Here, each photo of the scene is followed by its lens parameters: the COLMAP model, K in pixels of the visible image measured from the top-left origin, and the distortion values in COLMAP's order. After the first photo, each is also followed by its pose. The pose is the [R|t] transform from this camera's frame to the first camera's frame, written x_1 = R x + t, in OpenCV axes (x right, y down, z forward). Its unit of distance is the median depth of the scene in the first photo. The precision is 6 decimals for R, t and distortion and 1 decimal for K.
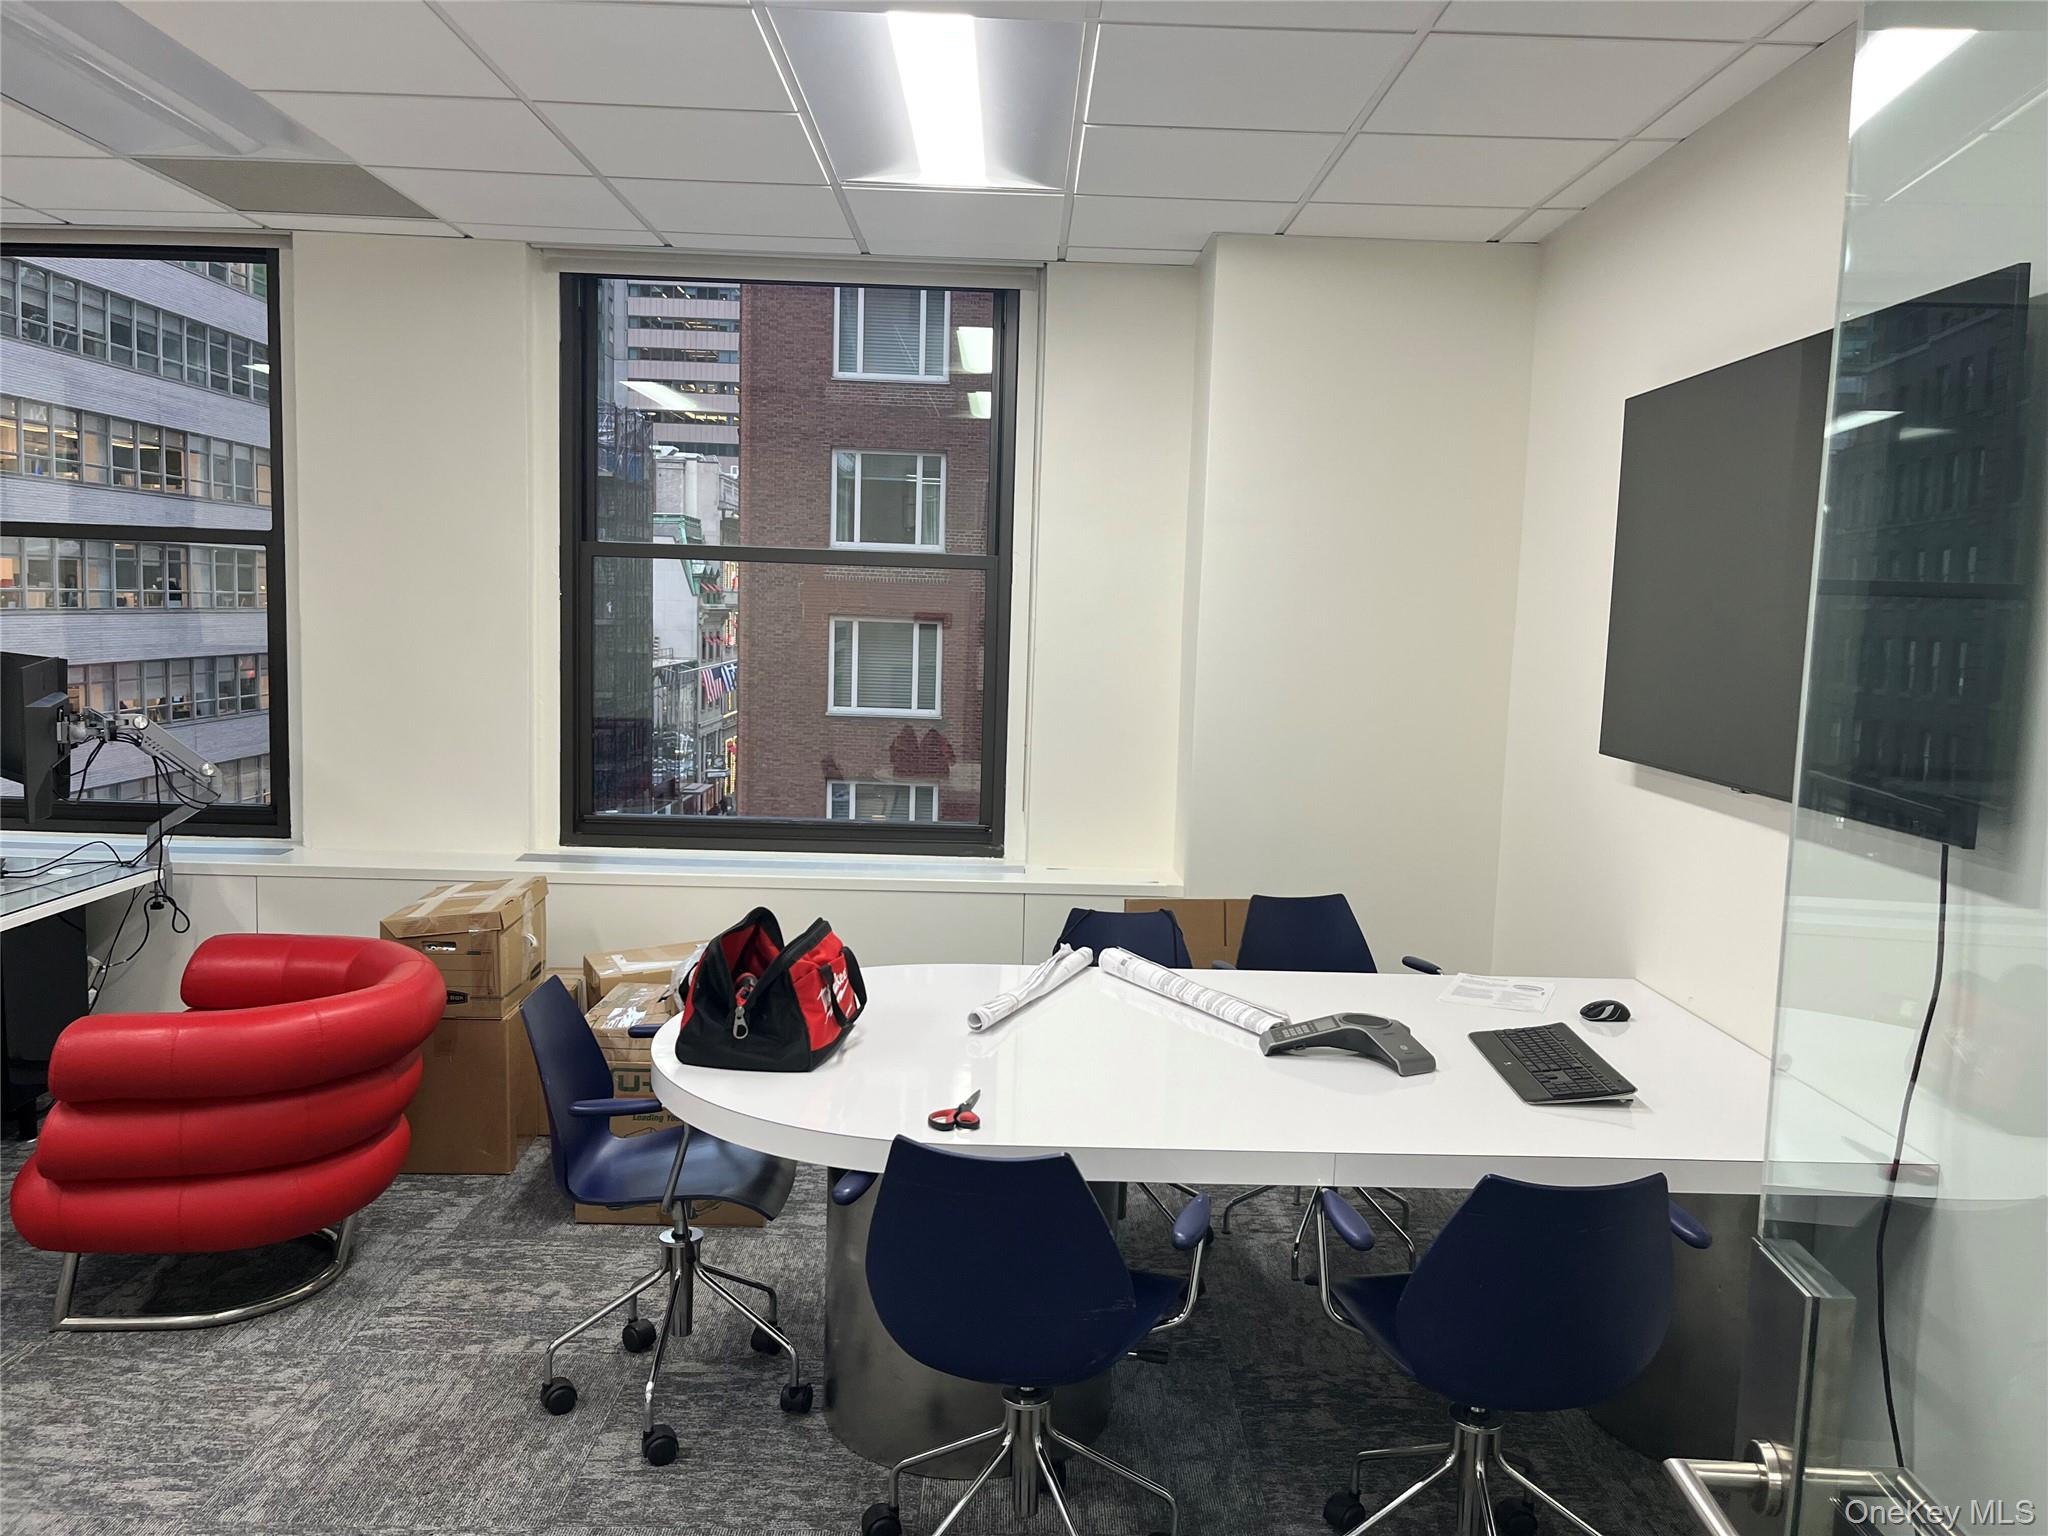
lens RADIAL K [[1537.0, 0, 1058.8], [0, 1537.0, 770.1], [0, 0, 1]] dist [0.069301, -0.108023]
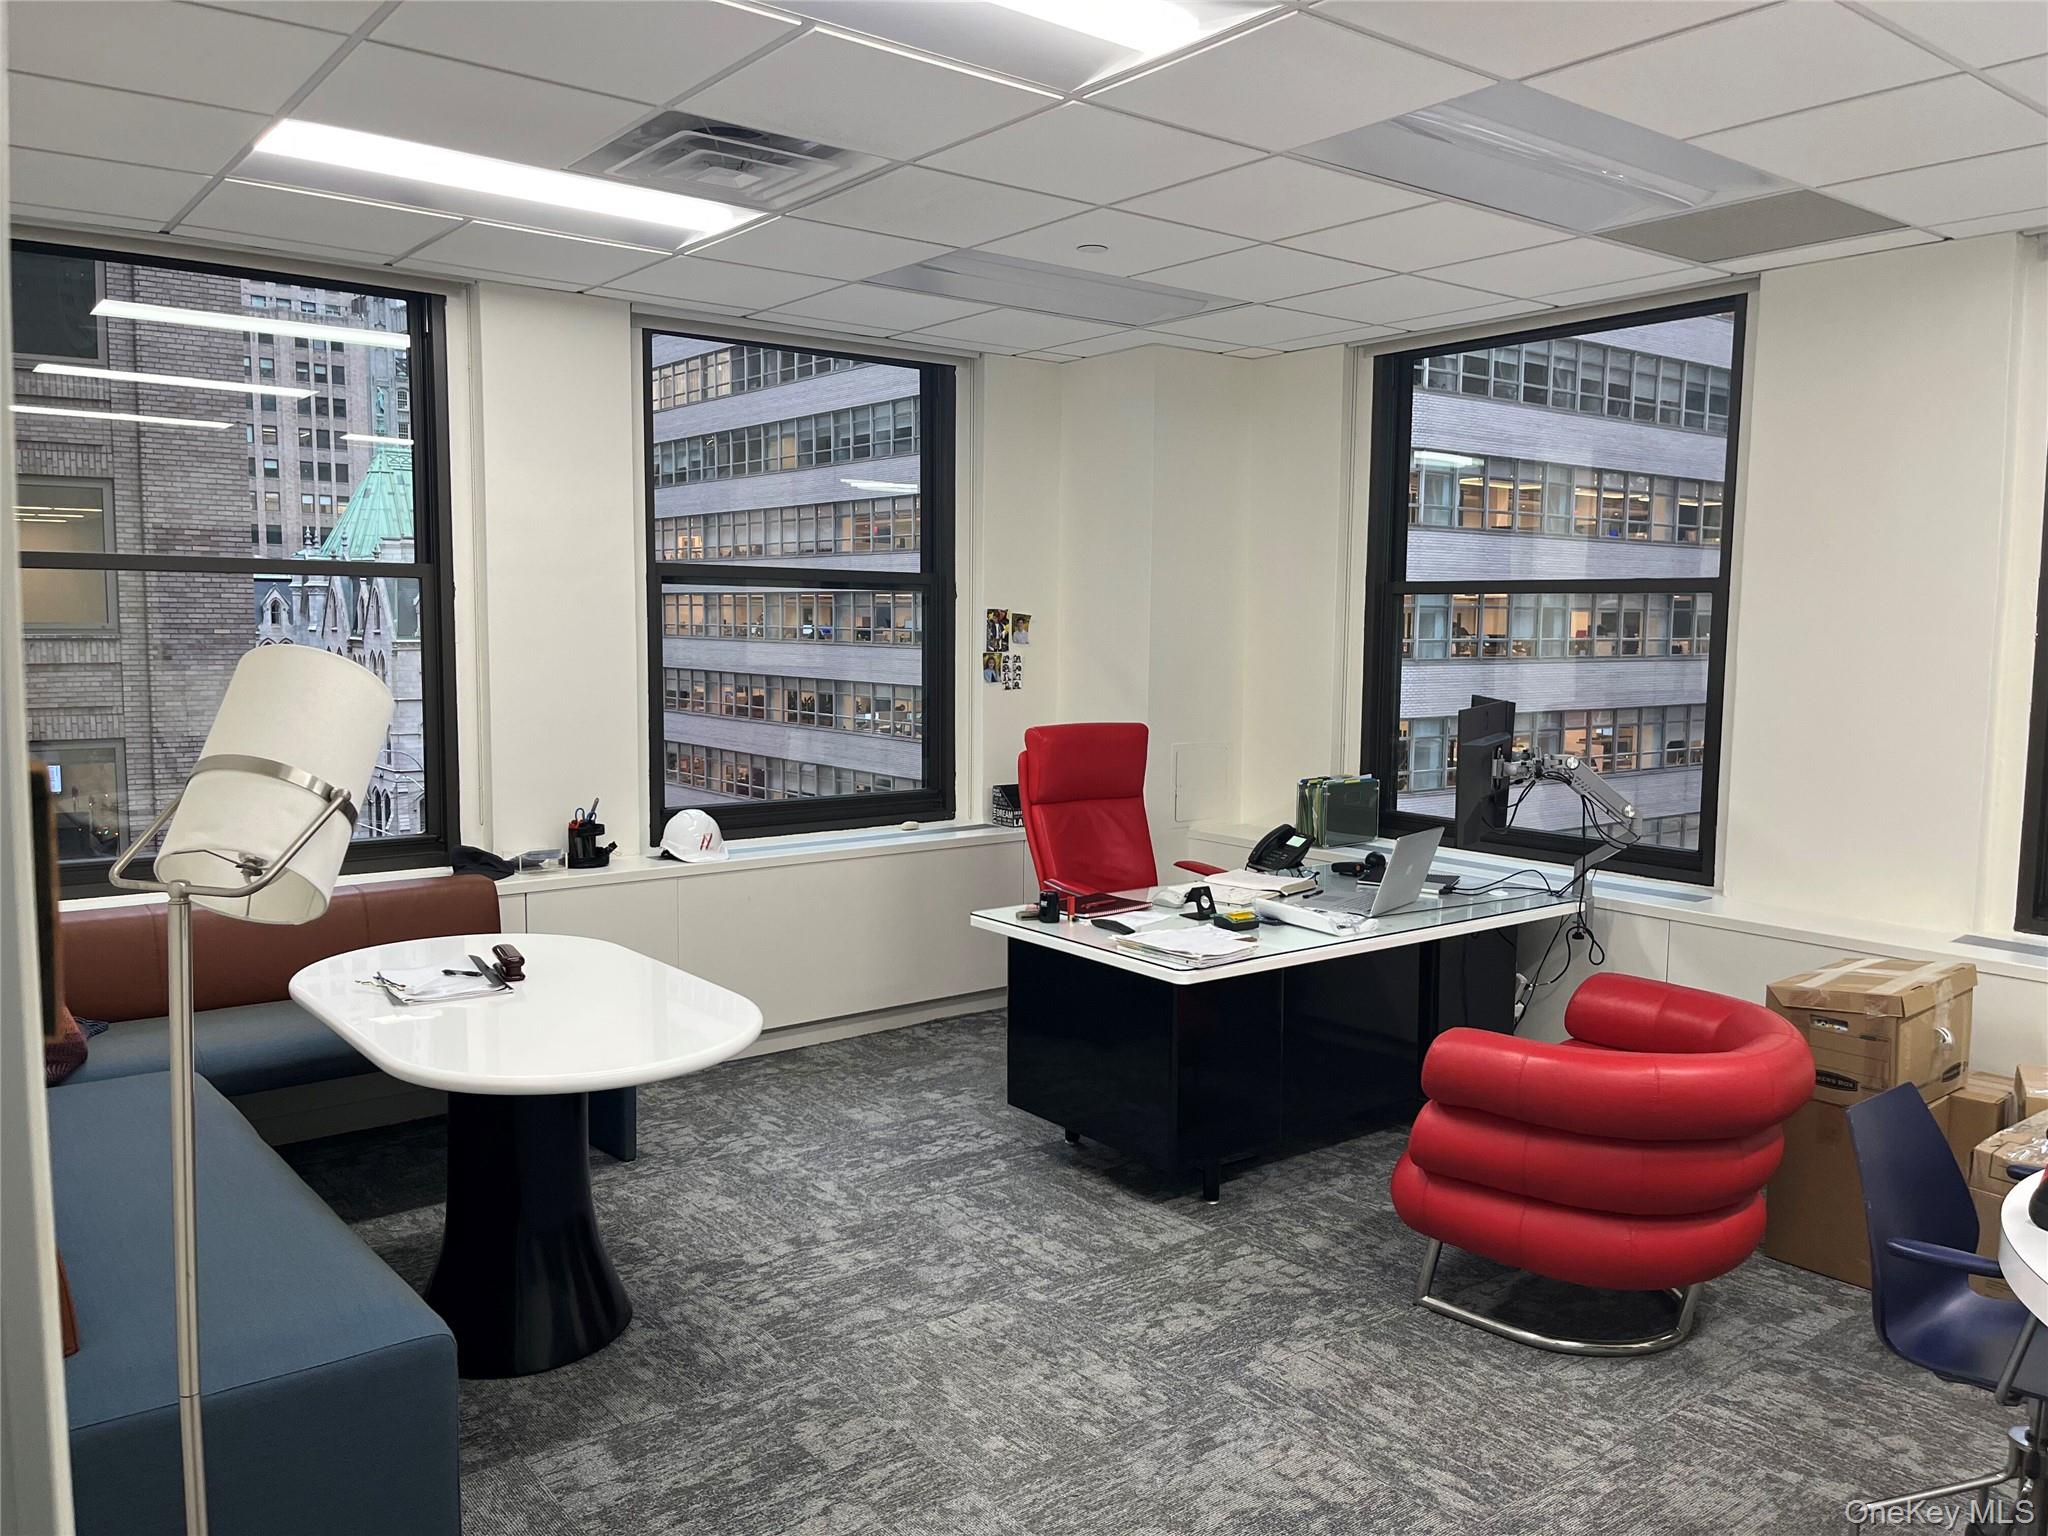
lens RADIAL K [[1538.9, 0, 1024.0], [0, 1538.9, 768.0], [0, 0, 1]] dist [0.075098, -0.118035]
pose [[0.587308, 0.050406, -0.807792, 0.054484], [-0.075231, 0.997138, 0.007524, -0.007372], [0.805859, 0.056352, 0.589419, 0.072968]]
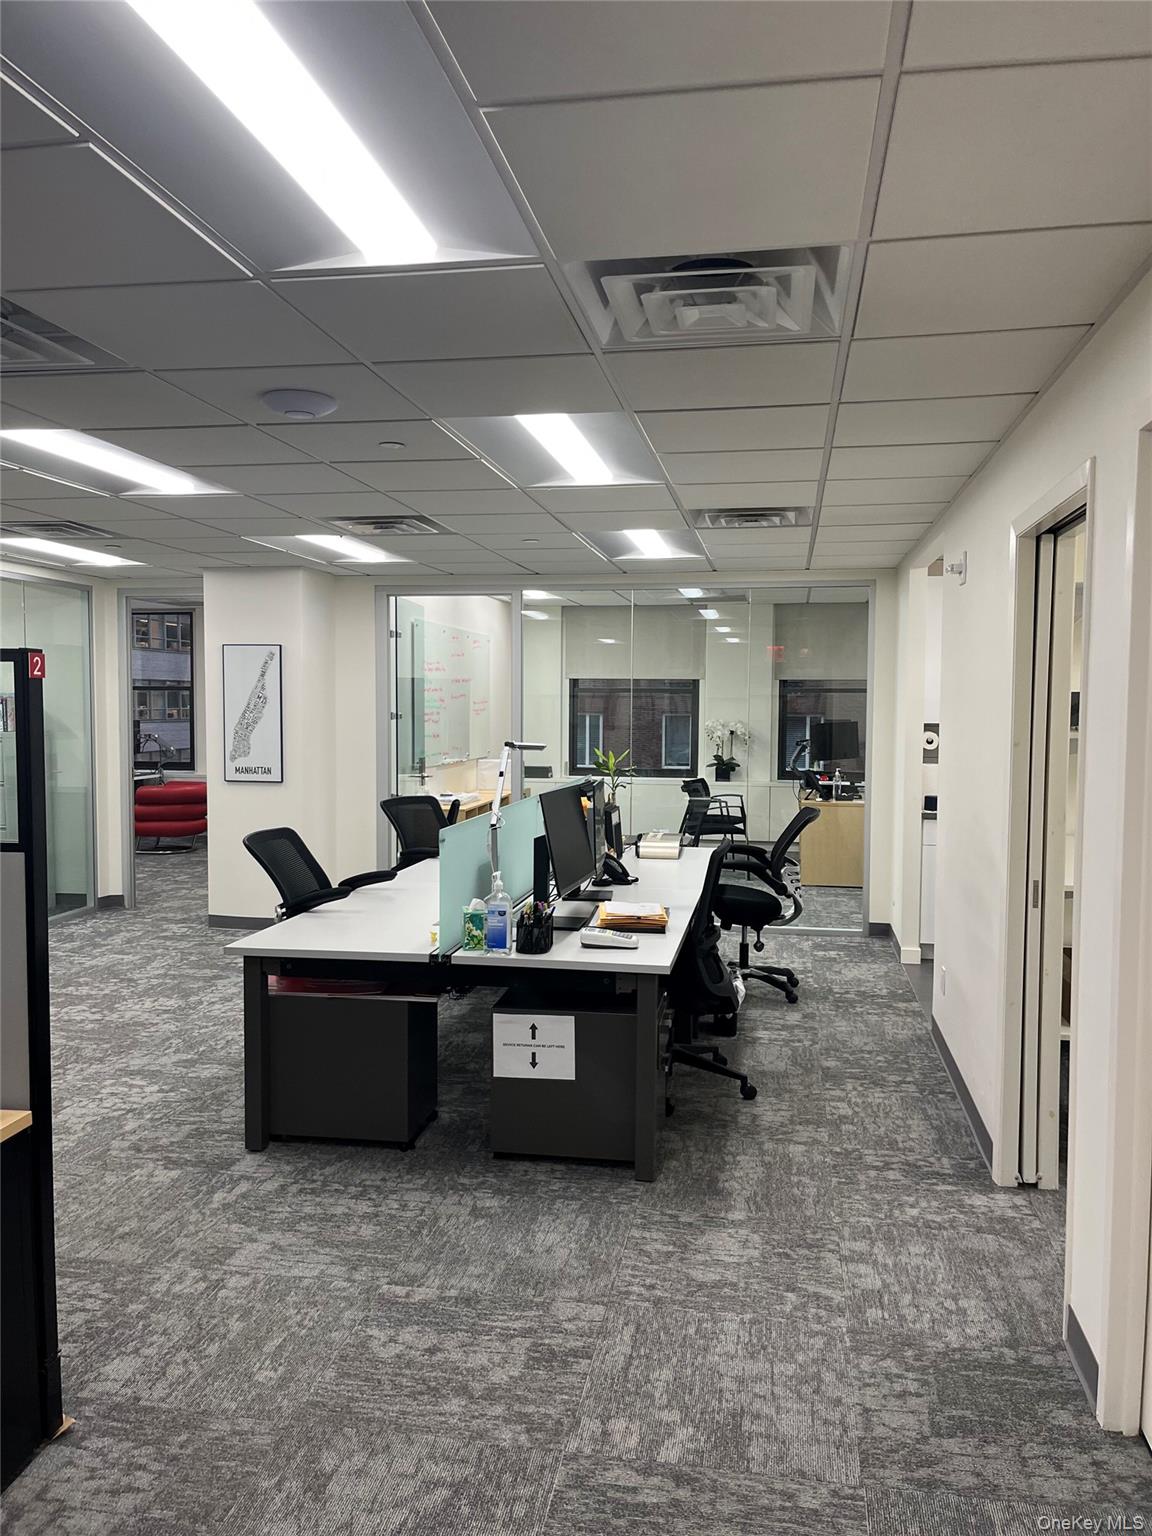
lens RADIAL K [[1152.8, 0, 567.2], [0, 1152.8, 763.4], [0, 0, 1]] dist [0.069301, -0.108023]
pose [[0.976665, -0.016708, -0.214117, 1.202364], [0.004601, 0.998368, -0.056919, 0.237782], [0.214719, 0.054606, 0.975148, -1.874842]]
